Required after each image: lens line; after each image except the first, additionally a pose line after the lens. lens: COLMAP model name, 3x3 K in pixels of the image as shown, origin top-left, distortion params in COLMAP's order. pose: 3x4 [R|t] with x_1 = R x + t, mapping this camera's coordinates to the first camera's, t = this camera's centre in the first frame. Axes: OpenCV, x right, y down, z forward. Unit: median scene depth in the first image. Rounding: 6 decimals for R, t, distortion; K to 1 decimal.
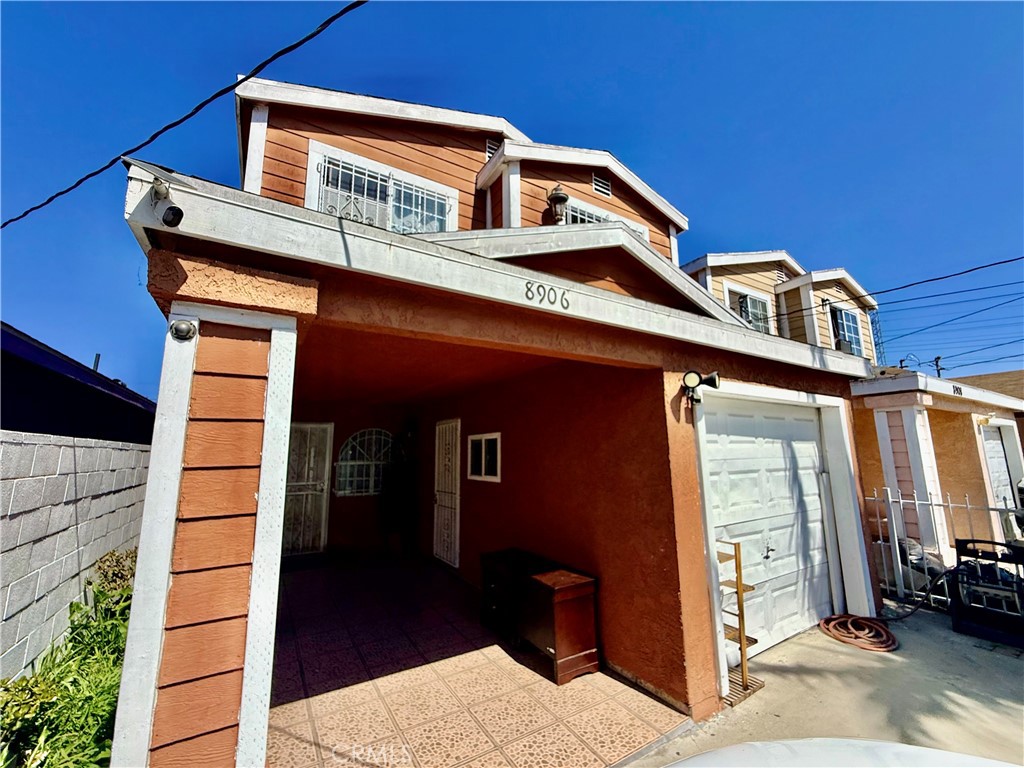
lens RADIAL K [[410.1, 0, 511.3], [0, 410.1, 382.8], [0, 0, 1]] dist [0.003277, 0.000082]
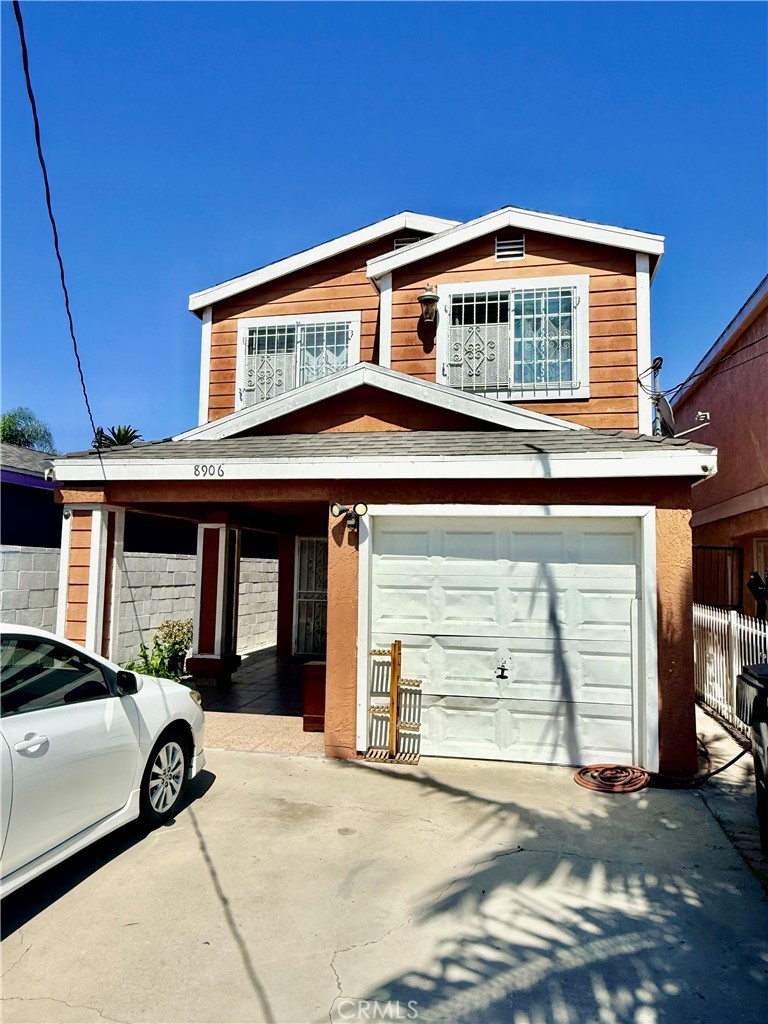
lens RADIAL K [[679.2, 0, 384.0], [0, 679.2, 512.0], [0, 0, 1]] dist [-0.001923, -0.000090]
pose [[0.731273, -0.039032, -0.680967, 1.714428], [0.090898, 0.995033, 0.040579, -0.063841], [0.676001, -0.091573, 0.731189, -0.383005]]
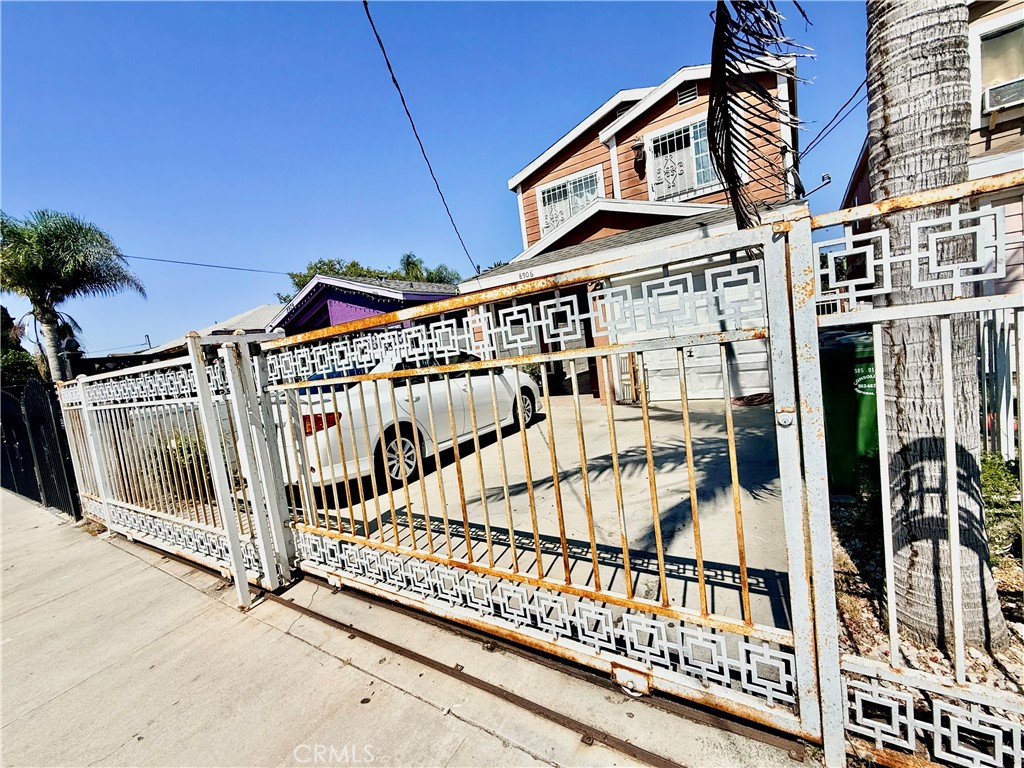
lens RADIAL K [[427.7, 0, 512.0], [0, 427.7, 384.0], [0, 0, 1]] dist [0.000291, 0.000011]
pose [[0.436709, 0.031729, -0.899043, 2.224054], [0.268584, 0.949199, 0.163963, 0.019736], [0.858573, -0.313072, 0.406002, -0.557365]]
